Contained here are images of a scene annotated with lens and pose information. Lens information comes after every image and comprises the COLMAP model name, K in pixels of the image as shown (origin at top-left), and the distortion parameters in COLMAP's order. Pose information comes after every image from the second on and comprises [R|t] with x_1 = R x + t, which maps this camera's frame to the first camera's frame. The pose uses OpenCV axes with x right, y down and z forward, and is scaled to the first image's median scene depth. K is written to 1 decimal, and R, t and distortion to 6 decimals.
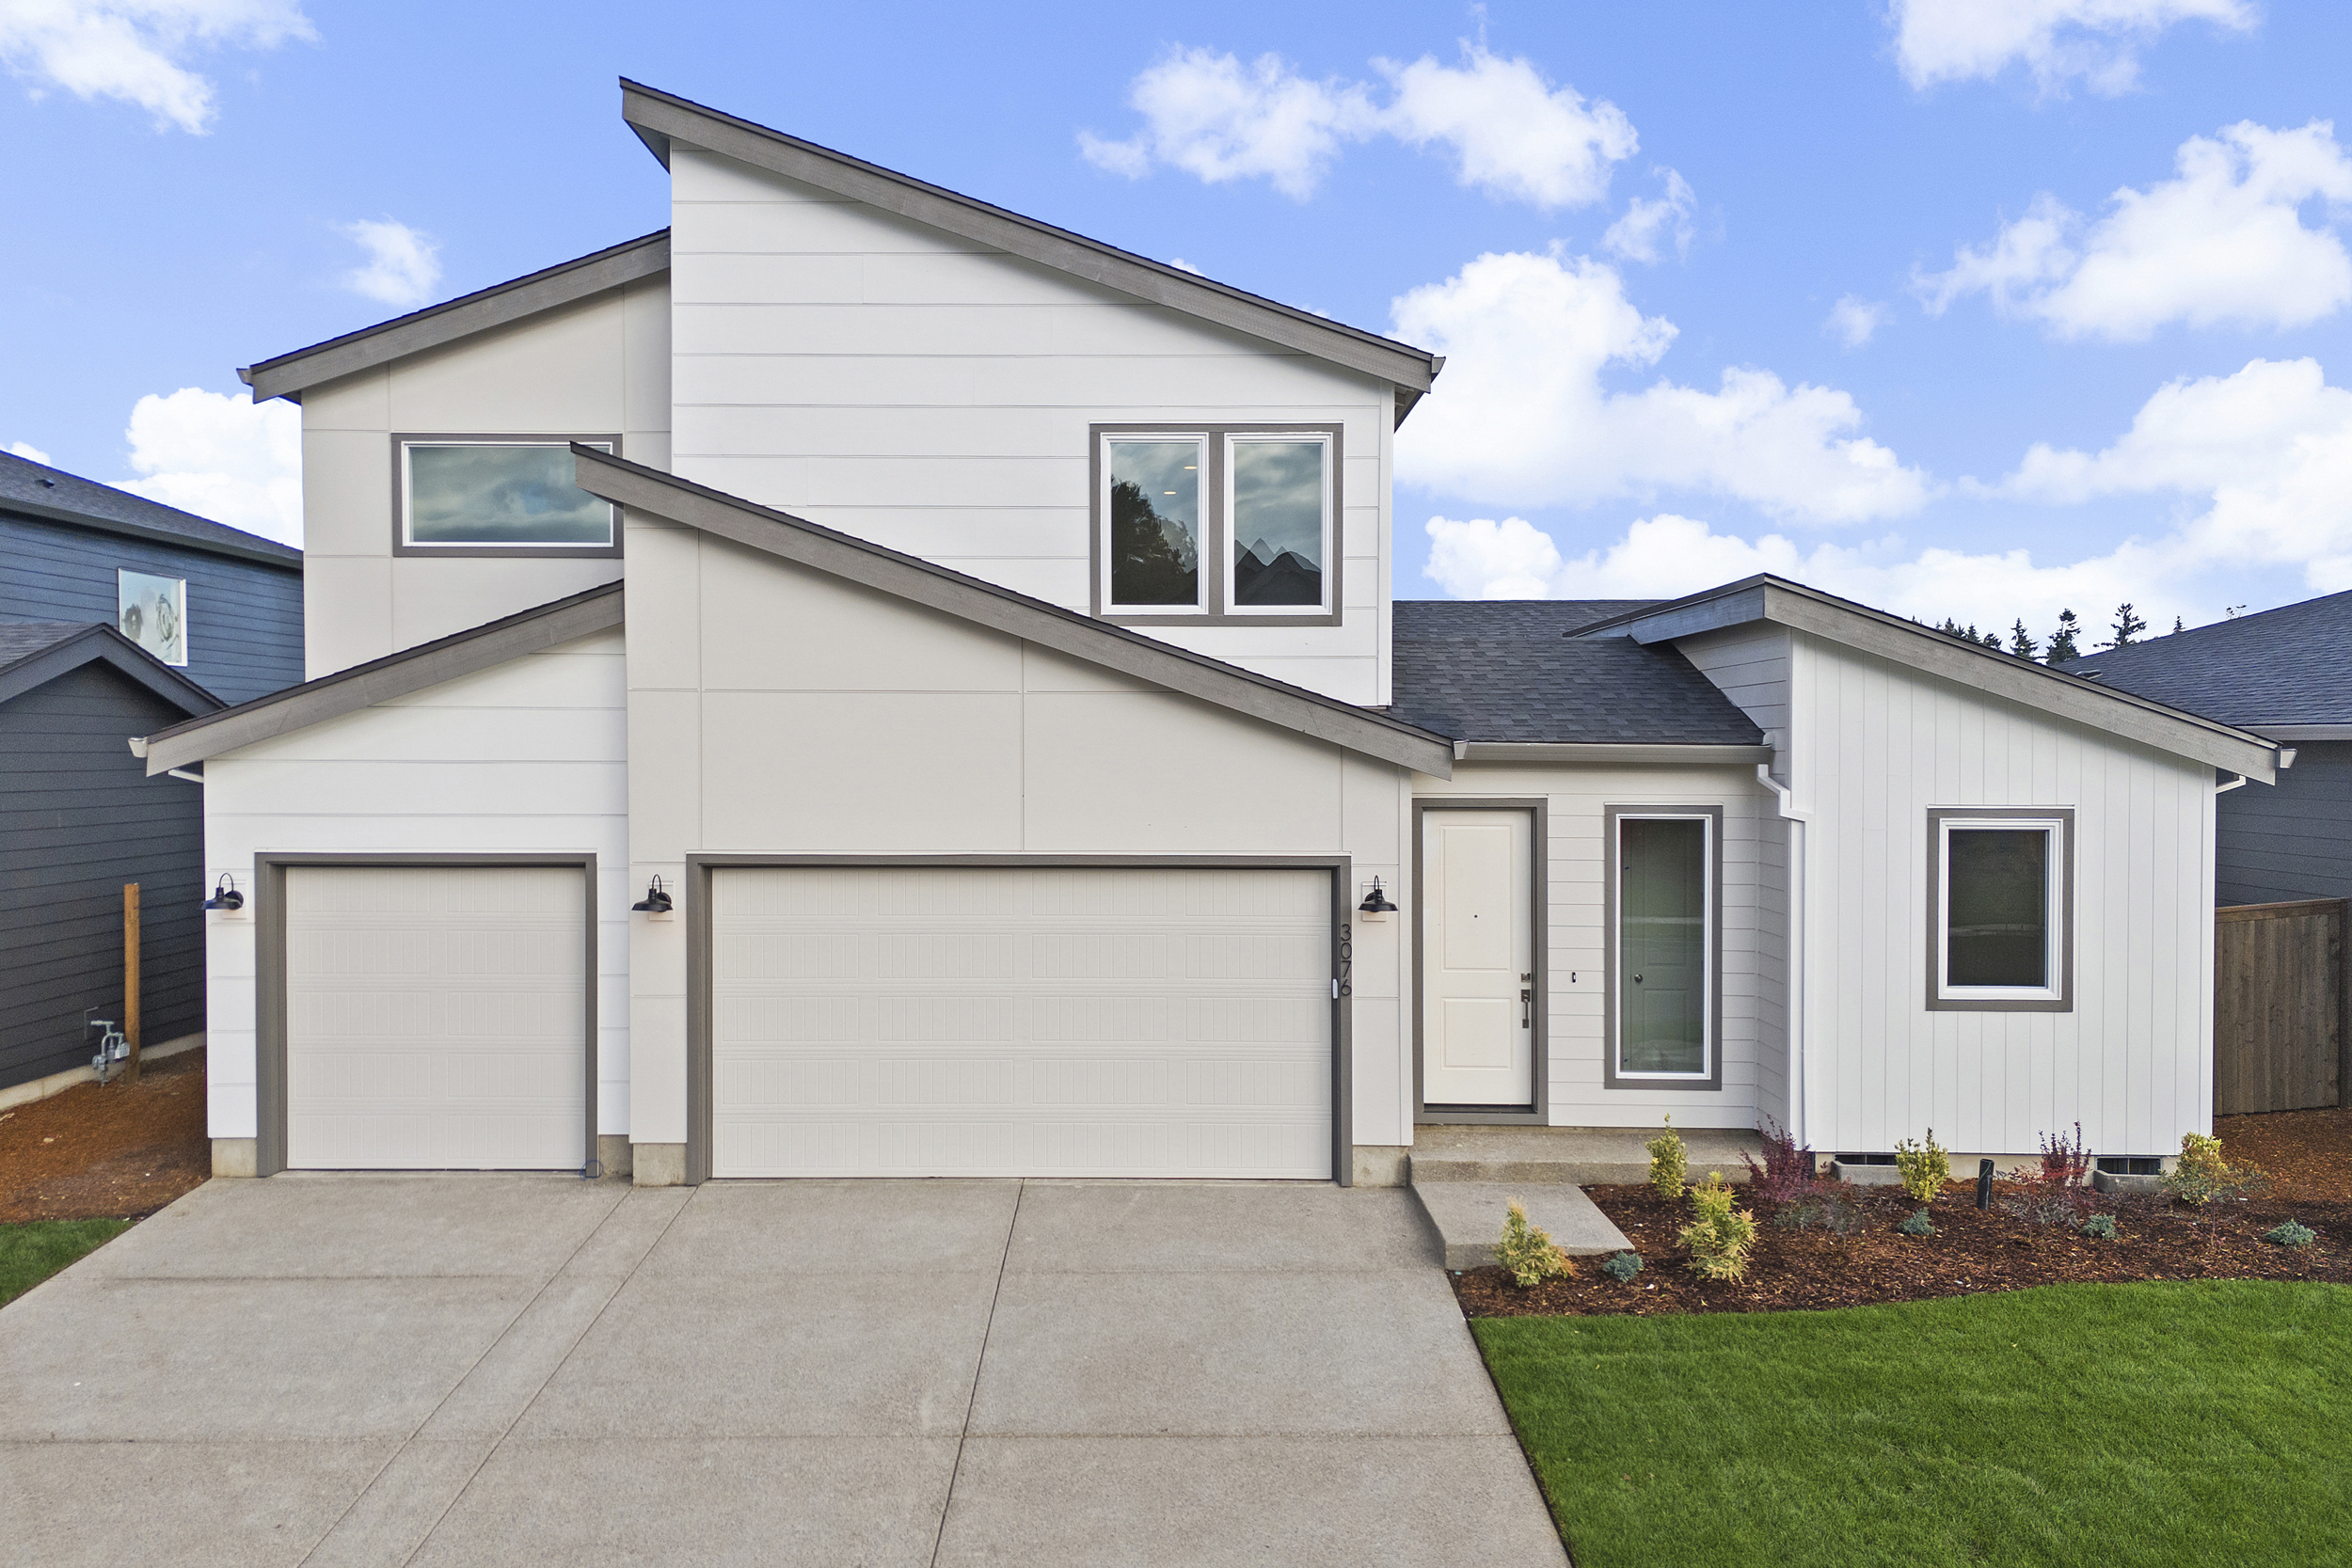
lens RADIAL K [[1710.2, 0, 1176.0], [0, 1710.2, 784.0], [0, 0, 1]] dist [0.044055, -0.024458]
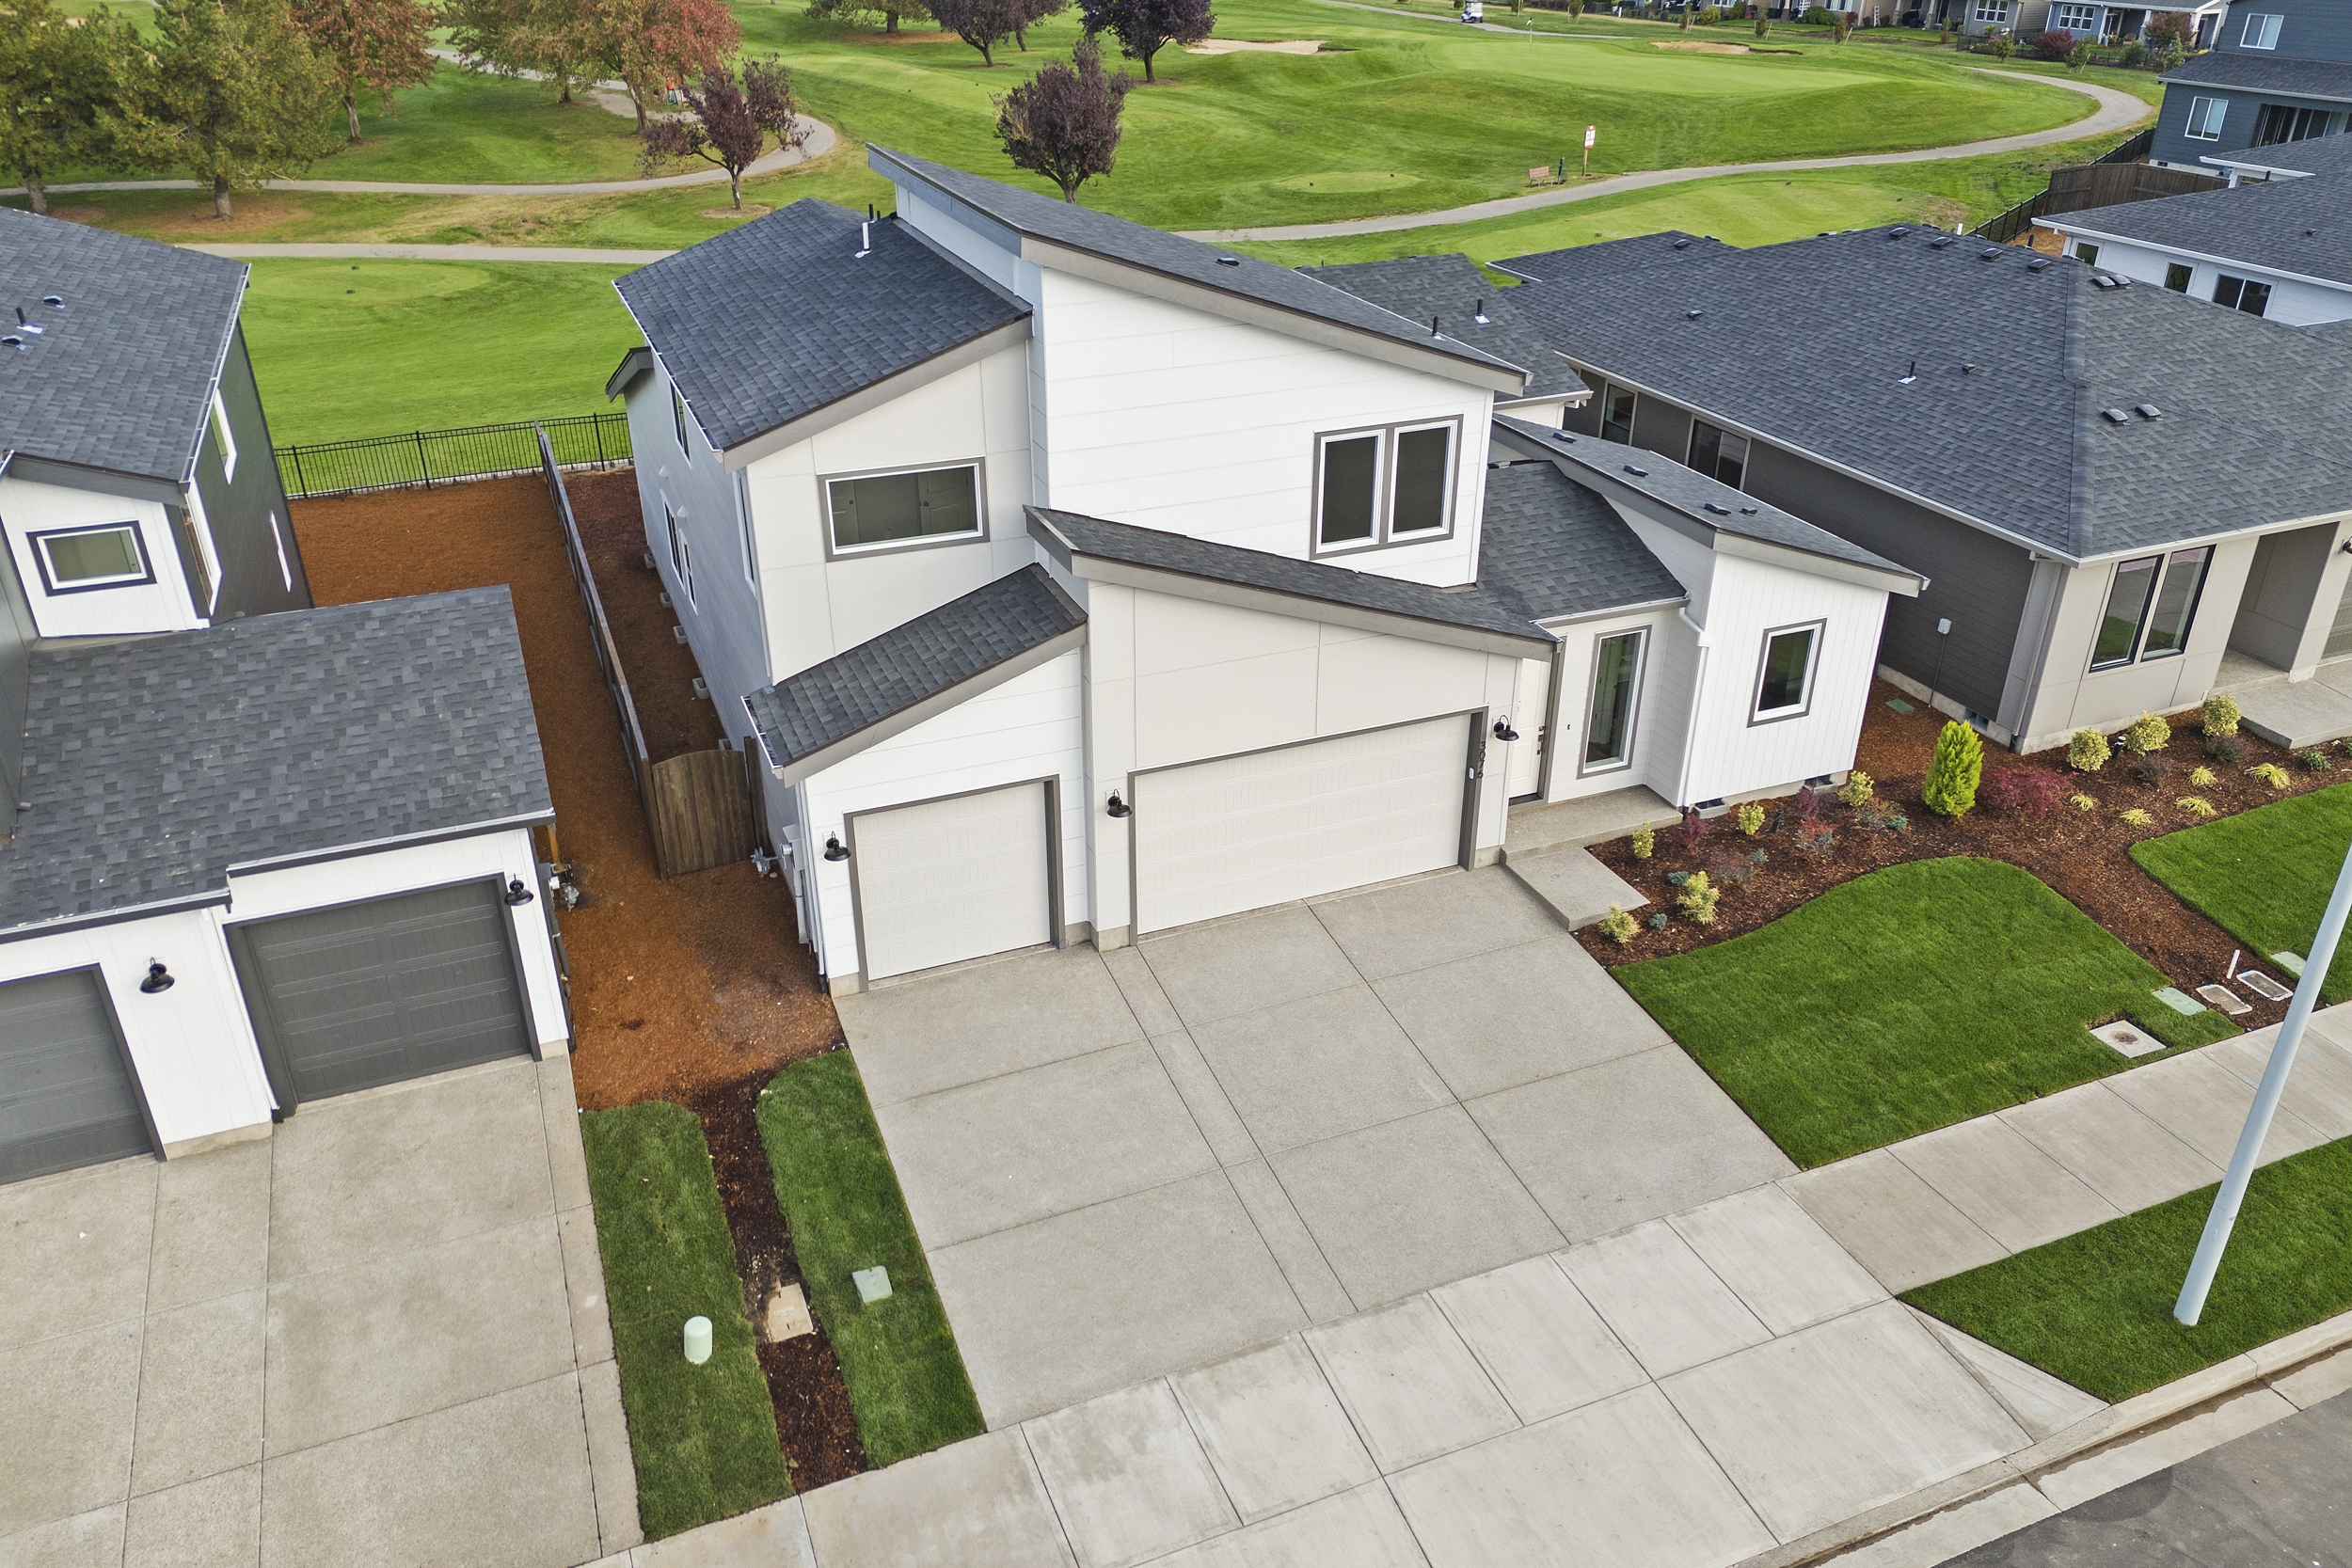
lens RADIAL K [[1651.7, 0, 1184.5], [0, 1651.7, 733.1], [0, 0, 1]] dist [0.071225, -0.065039]
pose [[0.924887, -0.169107, 0.340567, -0.744090], [0.005114, 0.901112, 0.433557, -0.647747], [-0.380207, -0.399250, 0.834292, -0.280407]]
